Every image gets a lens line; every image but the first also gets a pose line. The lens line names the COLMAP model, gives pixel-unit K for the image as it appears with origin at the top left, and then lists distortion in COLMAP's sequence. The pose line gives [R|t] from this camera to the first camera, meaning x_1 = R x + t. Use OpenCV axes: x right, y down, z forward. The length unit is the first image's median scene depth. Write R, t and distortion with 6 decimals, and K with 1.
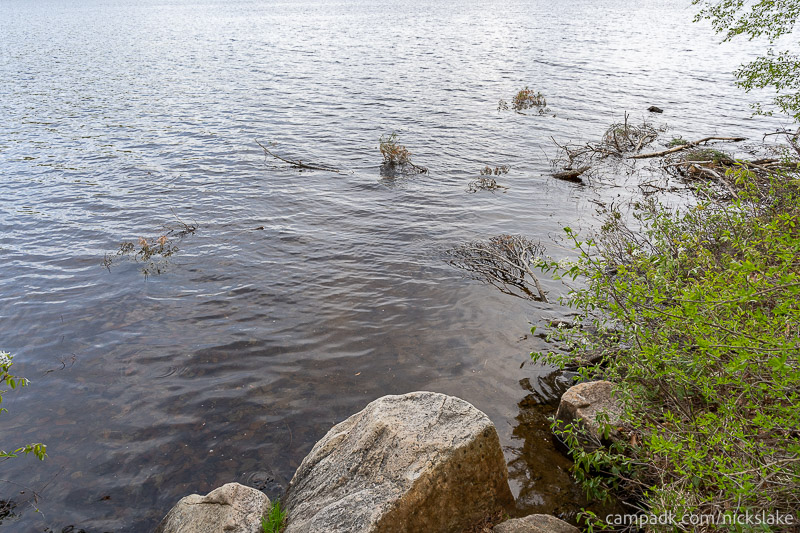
lens RADIAL K [[537.3, 0, 397.9], [0, 537.3, 264.3], [0, 0, 1]] dist [-0.004141, 0.002956]
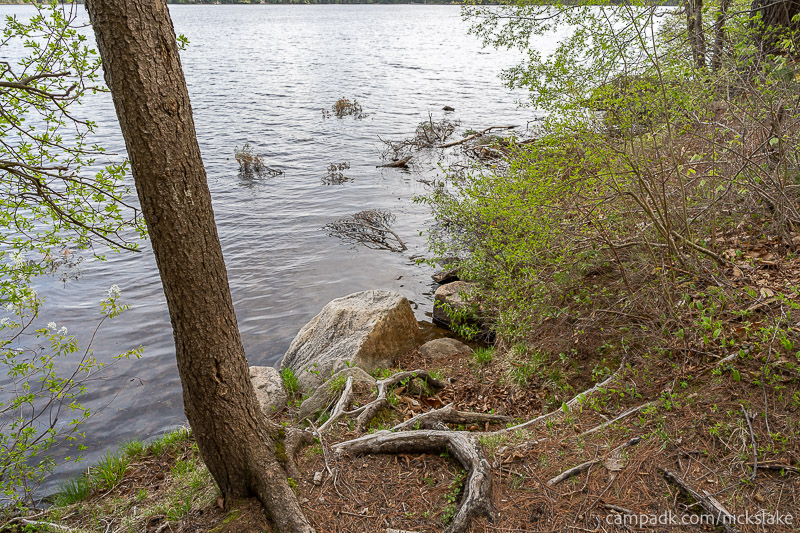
lens RADIAL K [[537.3, 0, 401.0], [0, 537.3, 268.1], [0, 0, 1]] dist [-0.004141, 0.002956]
pose [[0.934832, -0.156614, 0.318685, -0.103223], [0.160669, 0.986913, 0.013700, 0.053390], [-0.316660, 0.038396, 0.947762, -0.168965]]
